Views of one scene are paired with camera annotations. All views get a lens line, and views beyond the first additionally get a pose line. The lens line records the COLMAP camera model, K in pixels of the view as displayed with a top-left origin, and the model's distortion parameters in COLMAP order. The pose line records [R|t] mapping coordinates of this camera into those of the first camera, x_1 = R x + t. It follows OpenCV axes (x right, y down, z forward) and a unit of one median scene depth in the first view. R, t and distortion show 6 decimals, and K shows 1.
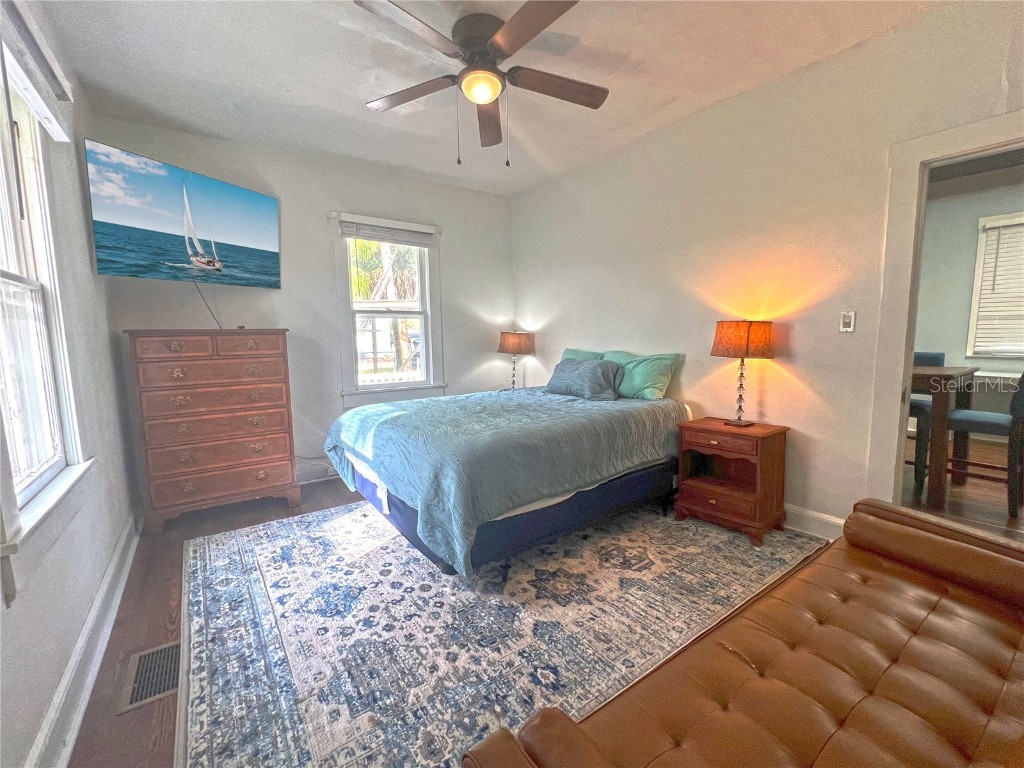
lens RADIAL K [[404.5, 0, 509.2], [0, 404.5, 379.2], [0, 0, 1]] dist [-0.000323, 0.000074]
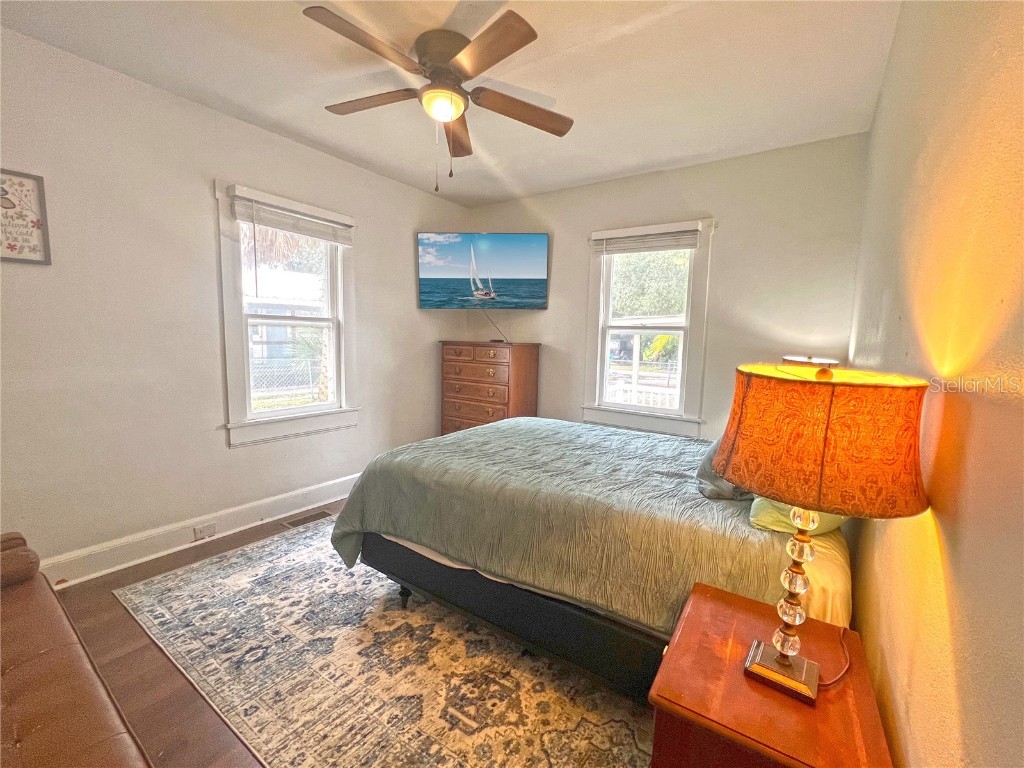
lens RADIAL K [[414.6, 0, 510.5], [0, 414.6, 381.4], [0, 0, 1]] dist [-0.000252, 0.000127]
pose [[0.395868, 0.120872, -0.910318, 0.785137], [-0.137998, 0.987873, 0.071159, -0.127062], [0.907880, 0.097452, 0.407747, 0.638596]]
